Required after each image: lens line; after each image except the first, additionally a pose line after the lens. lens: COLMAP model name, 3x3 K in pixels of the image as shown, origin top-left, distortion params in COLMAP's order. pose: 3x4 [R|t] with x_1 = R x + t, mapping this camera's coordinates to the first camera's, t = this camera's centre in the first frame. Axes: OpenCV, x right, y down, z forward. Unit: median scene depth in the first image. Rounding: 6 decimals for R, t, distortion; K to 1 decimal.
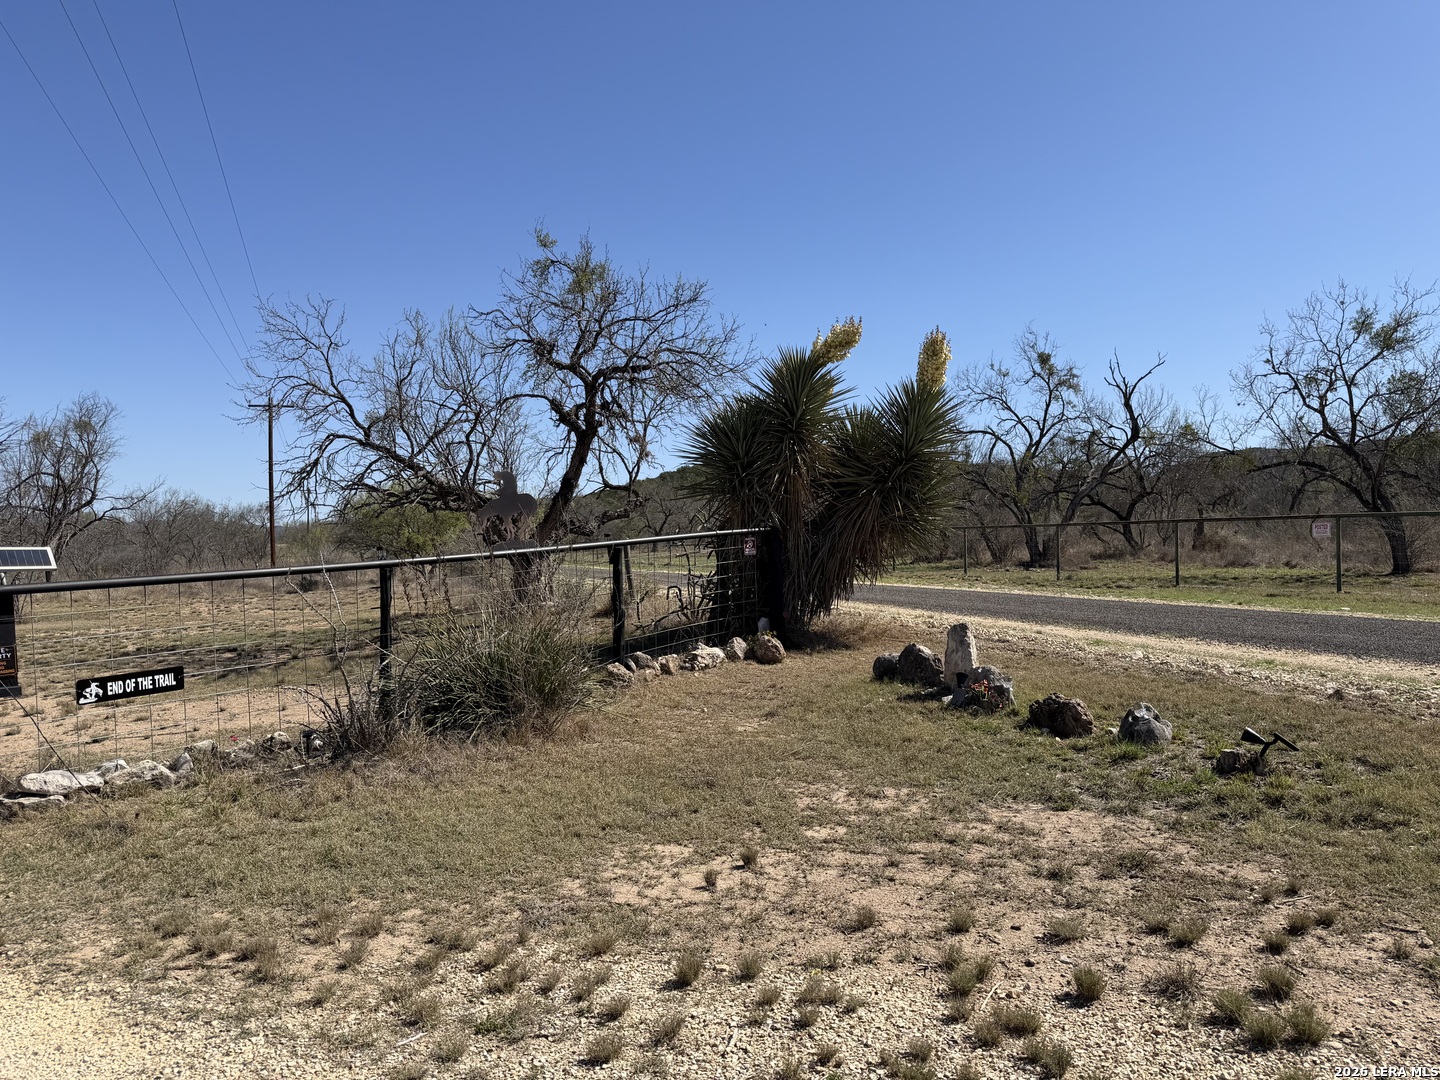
lens RADIAL K [[1003.7, 0, 718.4], [0, 1003.7, 550.4], [0, 0, 1]] dist [0.037613, -0.041267]
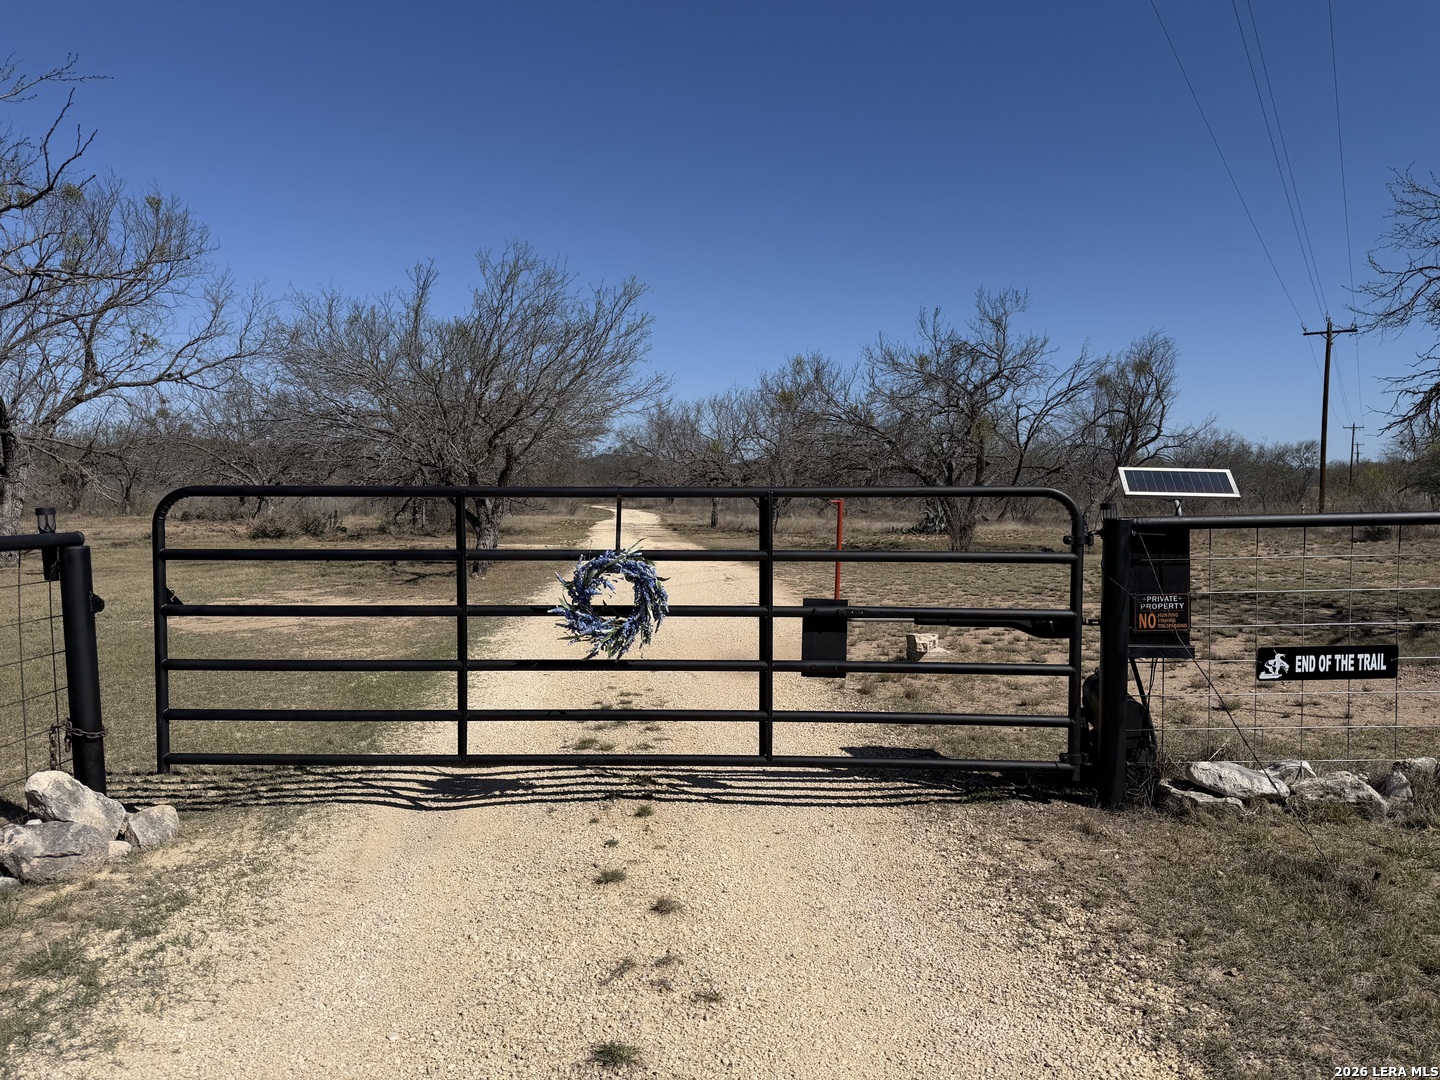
lens RADIAL K [[1003.7, 0, 718.4], [0, 1003.7, 550.4], [0, 0, 1]] dist [0.037613, -0.041267]
pose [[0.593187, 0.072412, -0.801801, -0.260819], [-0.026388, 0.997160, 0.070533, 0.013580], [0.804632, -0.020682, 0.593414, 0.222082]]
